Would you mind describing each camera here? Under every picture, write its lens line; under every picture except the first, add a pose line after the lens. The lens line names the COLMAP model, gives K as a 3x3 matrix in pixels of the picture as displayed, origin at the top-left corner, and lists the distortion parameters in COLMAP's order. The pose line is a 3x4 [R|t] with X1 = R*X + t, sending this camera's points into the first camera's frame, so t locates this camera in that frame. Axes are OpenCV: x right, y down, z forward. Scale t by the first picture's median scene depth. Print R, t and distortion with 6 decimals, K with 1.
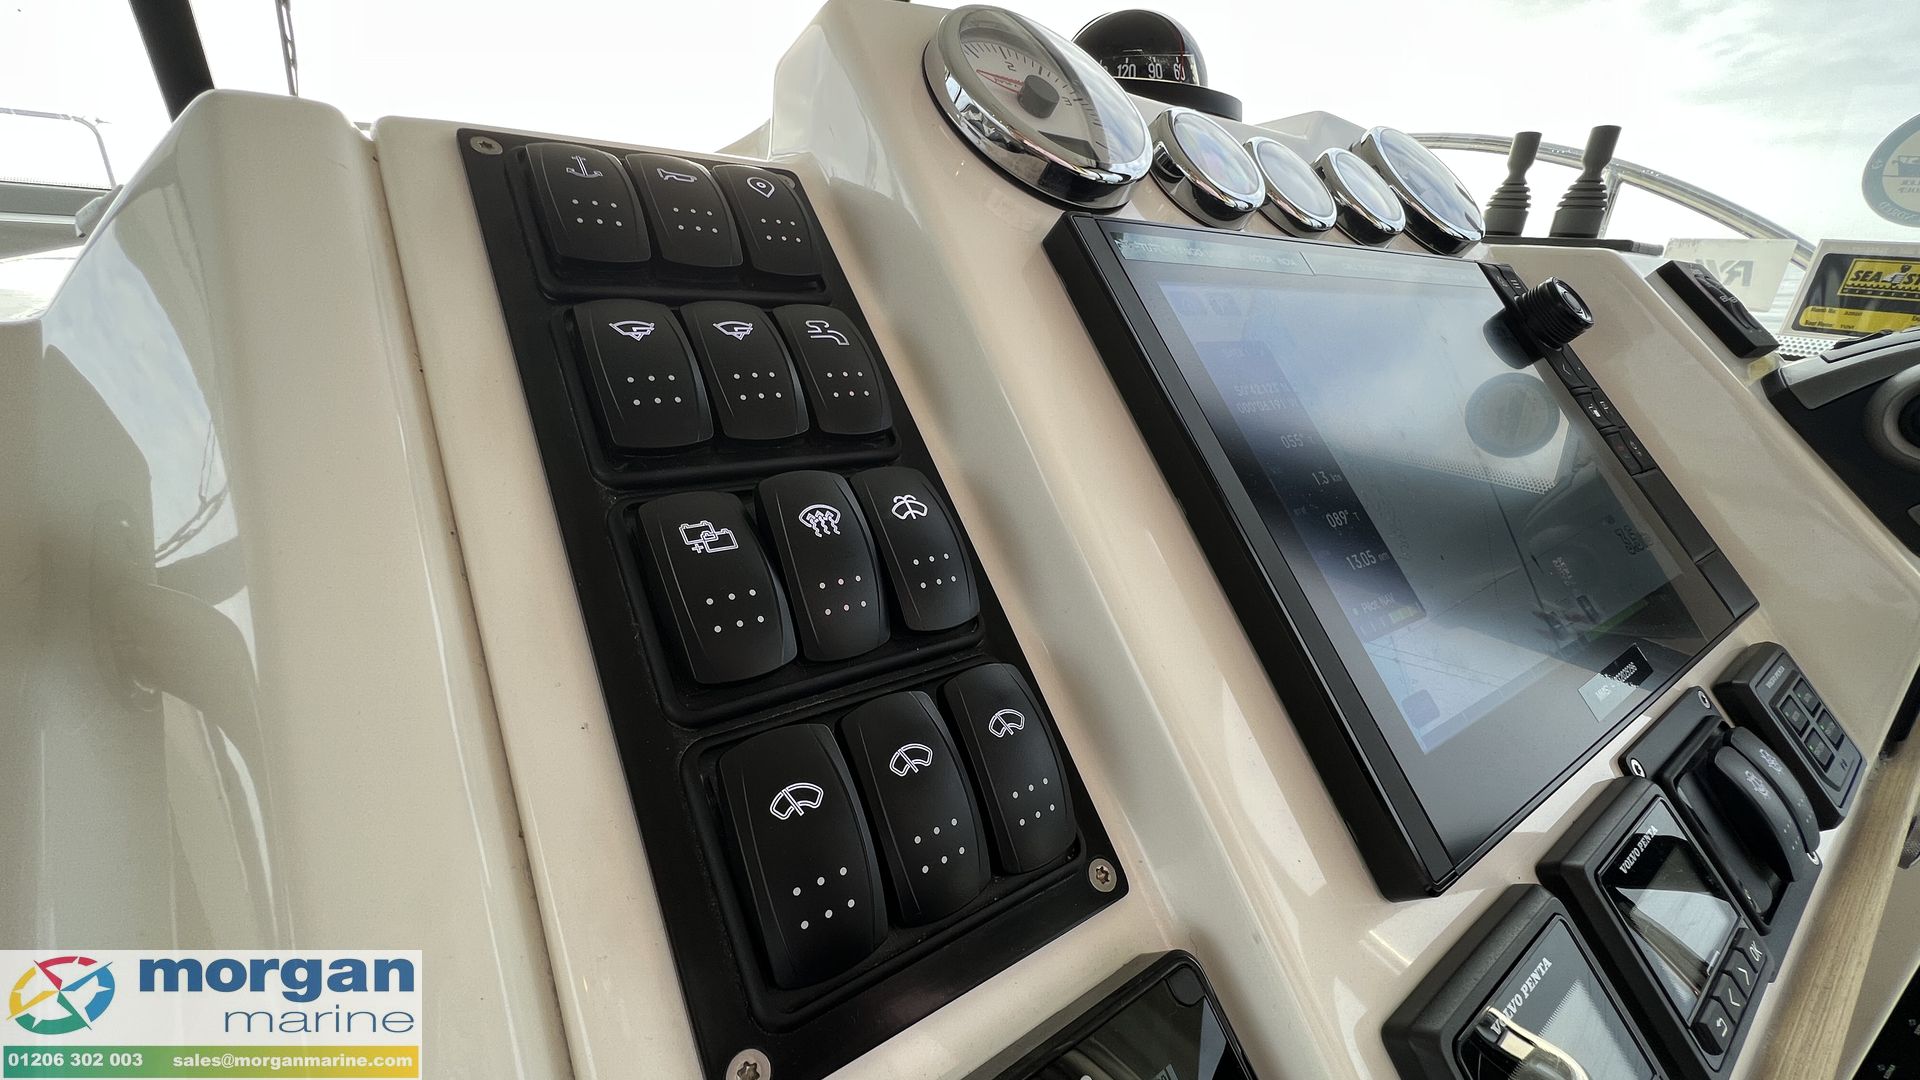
lens RADIAL K [[767.4, 0, 952.5], [0, 767.4, 546.0], [0, 0, 1]] dist [-0.002664, 0.000680]
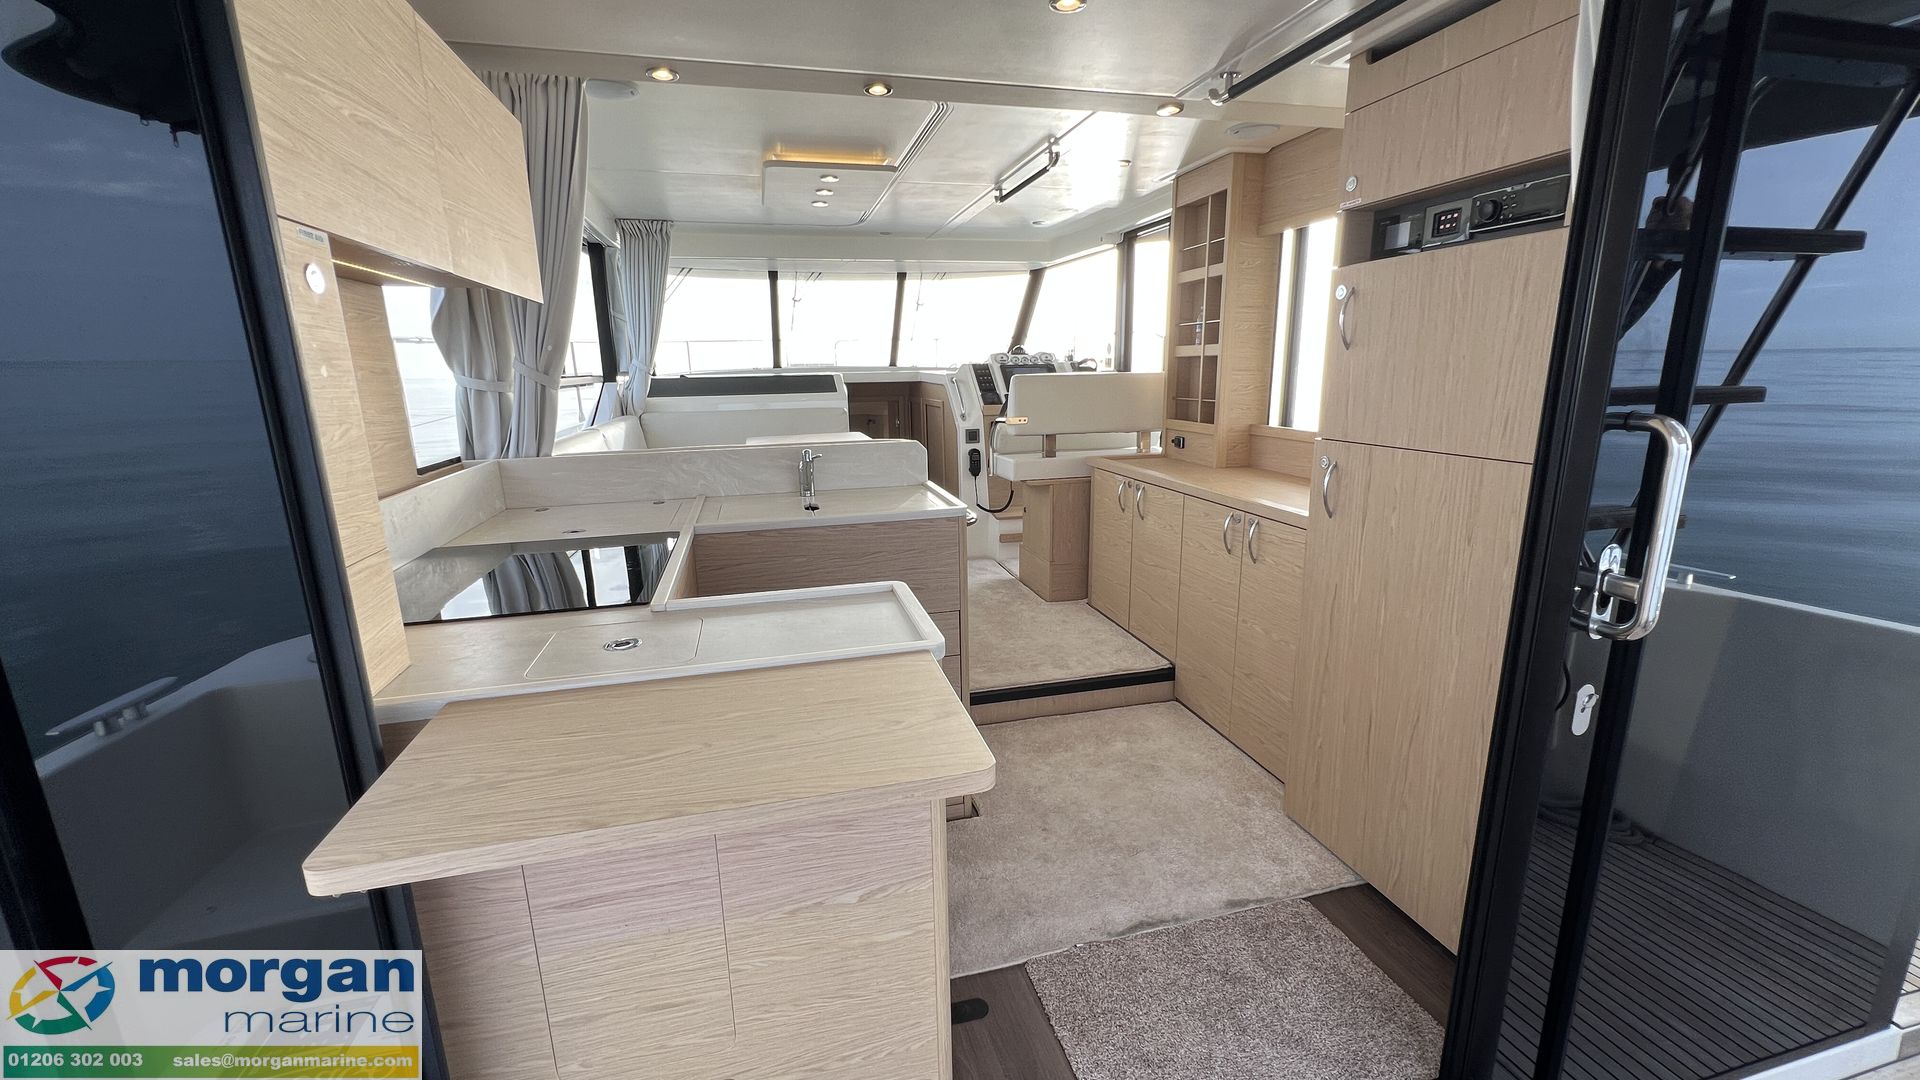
lens RADIAL K [[764.9, 0, 960.0], [0, 764.9, 539.0], [0, 0, 1]] dist [-0.003721, 0.001722]
pose [[0.925477, 0.004284, -0.378779, 3.106034], [-0.059064, 0.989338, -0.133122, 3.095321], [0.374170, 0.145573, 0.915863, -7.758373]]
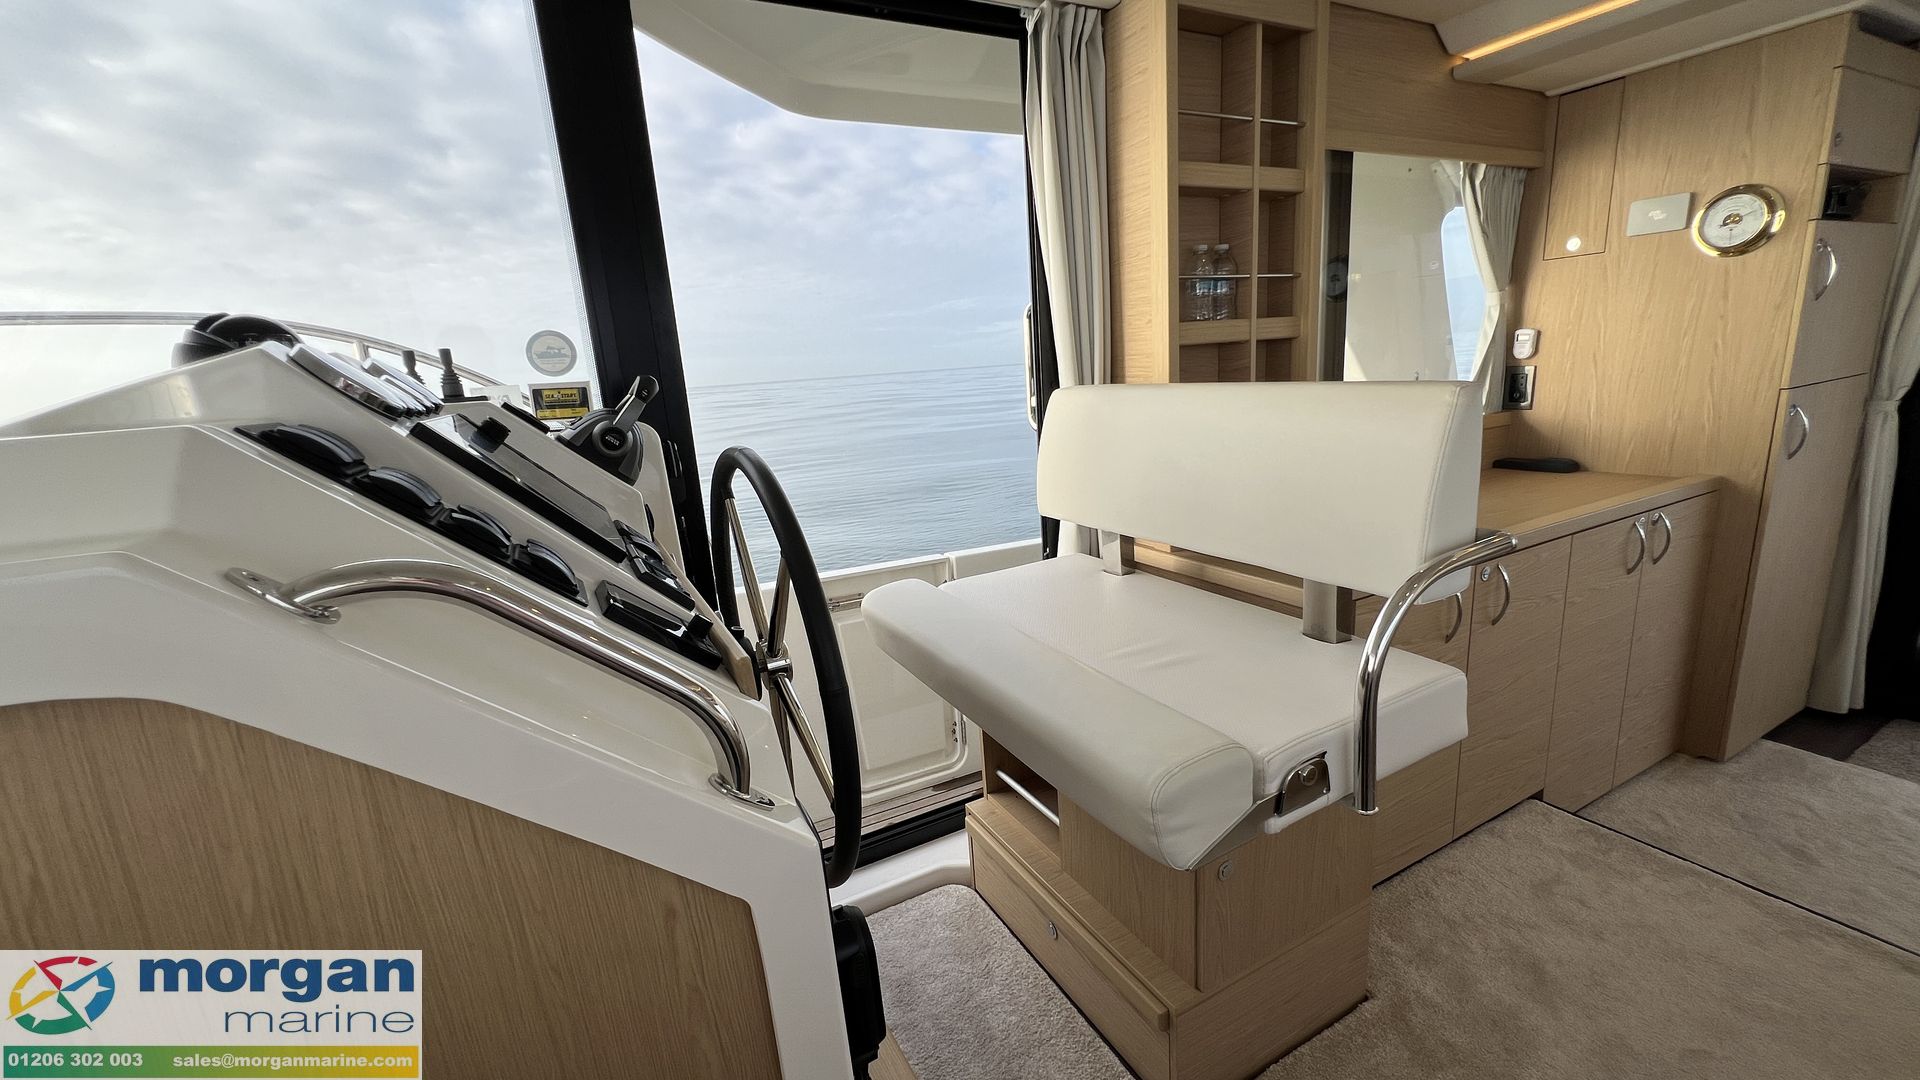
lens RADIAL K [[764.9, 0, 958.5], [0, 764.9, 542.0], [0, 0, 1]] dist [-0.003721, 0.001722]
pose [[0.141411, -0.296760, 0.944424, -1.127924], [0.419975, 0.881889, 0.214226, 0.096138], [-0.896451, 0.366341, 0.249341, -0.653775]]
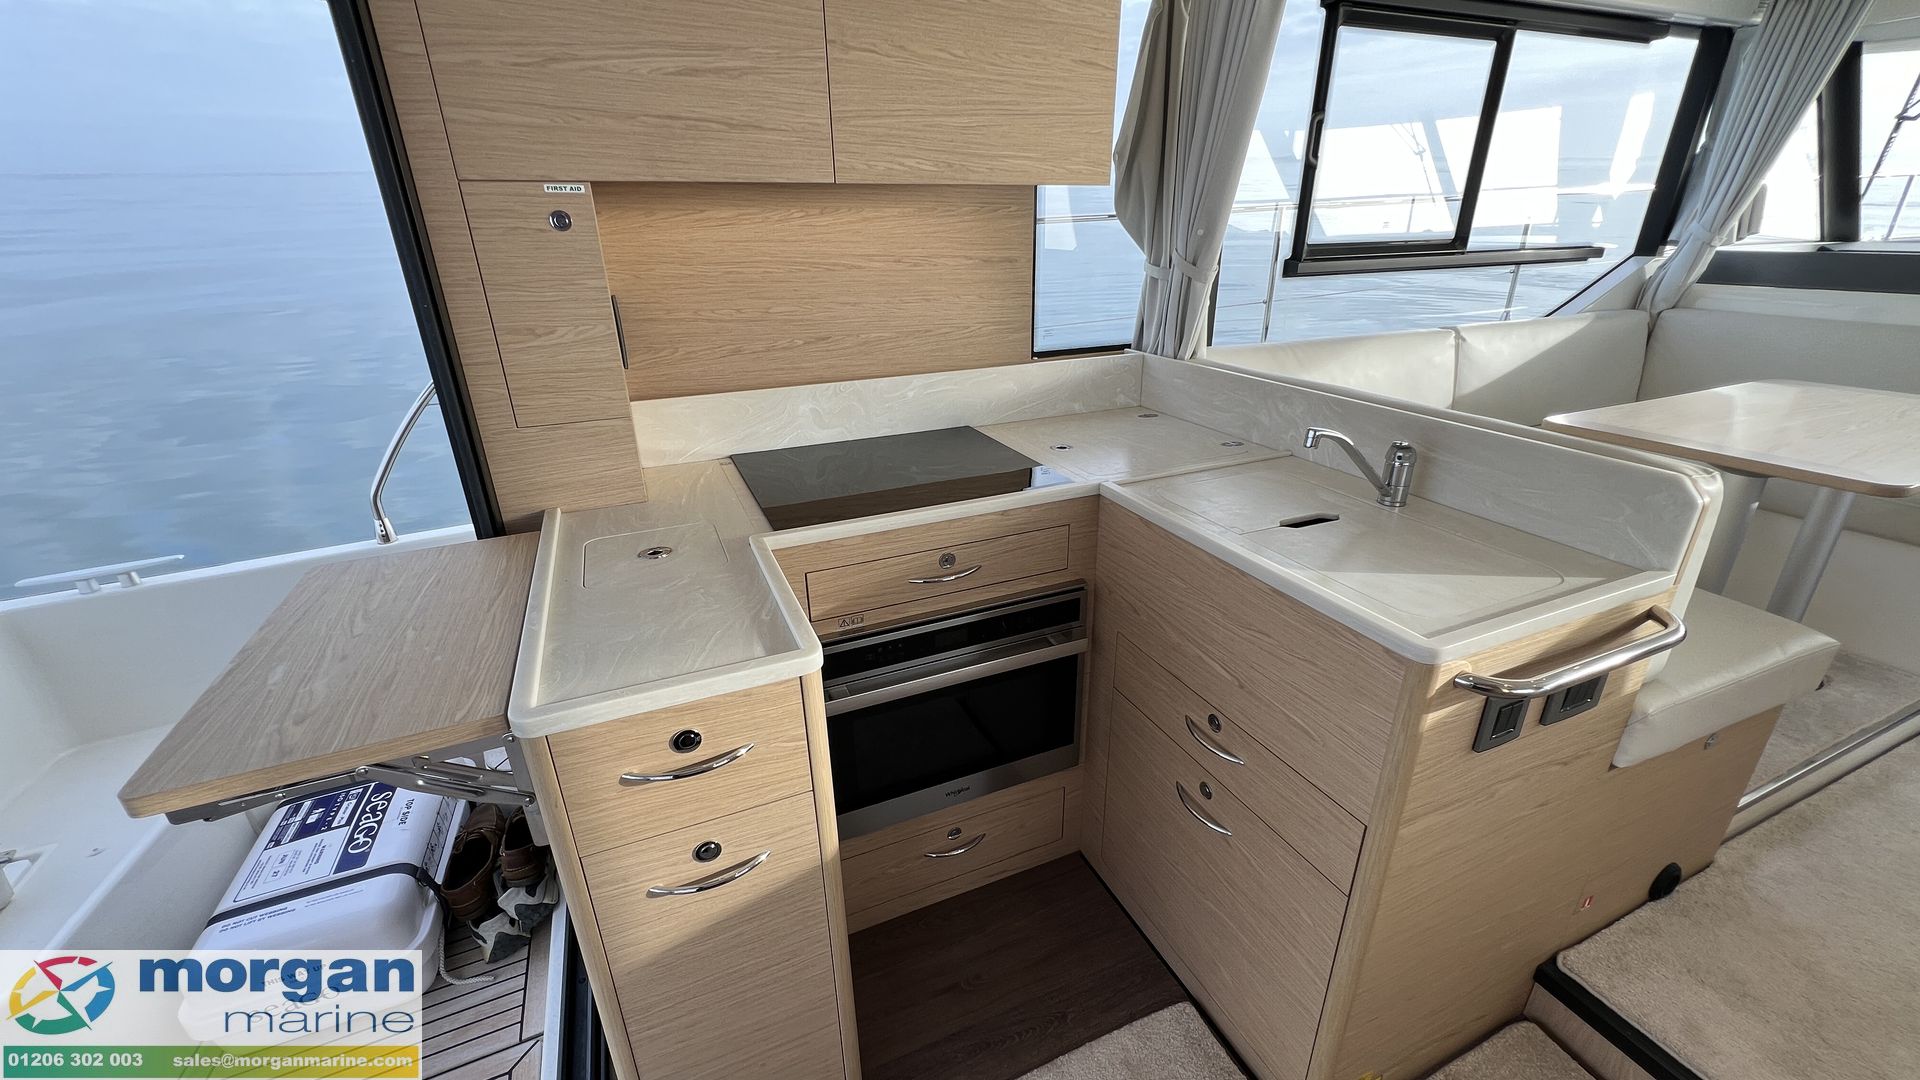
lens RADIAL K [[764.9, 0, 956.5], [0, 764.9, 542.8], [0, 0, 1]] dist [-0.003721, 0.001722]
pose [[-0.225756, 0.321271, -0.919684, 3.390741], [-0.341993, 0.857835, 0.383615, 1.914010], [0.912181, 0.401129, -0.083789, -5.113448]]
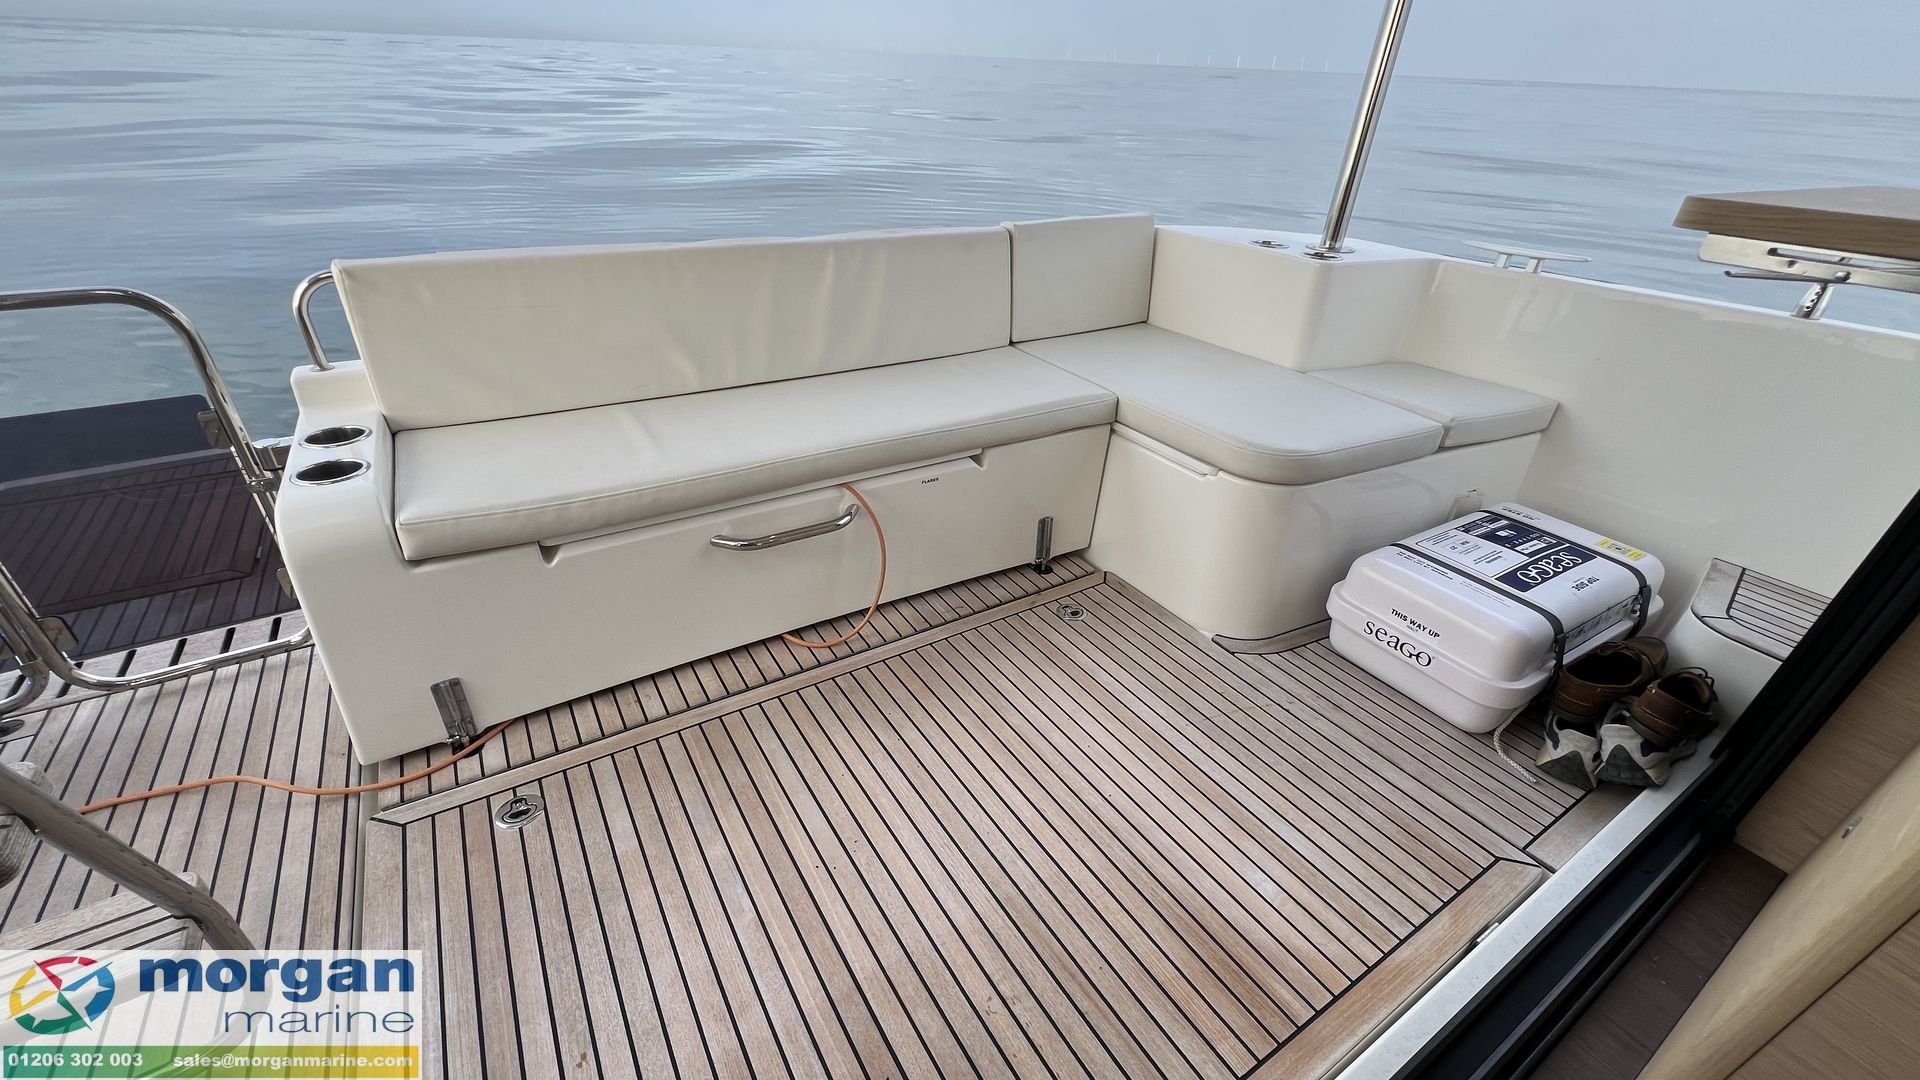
lens RADIAL K [[764.9, 0, 958.8], [0, 764.9, 544.0], [0, 0, 1]] dist [-0.003721, 0.001722]
pose [[-0.990851, -0.134817, 0.006273, 3.648509], [-0.078566, 0.613973, 0.785408, 2.822440], [-0.109737, 0.777729, -0.618947, -5.142340]]
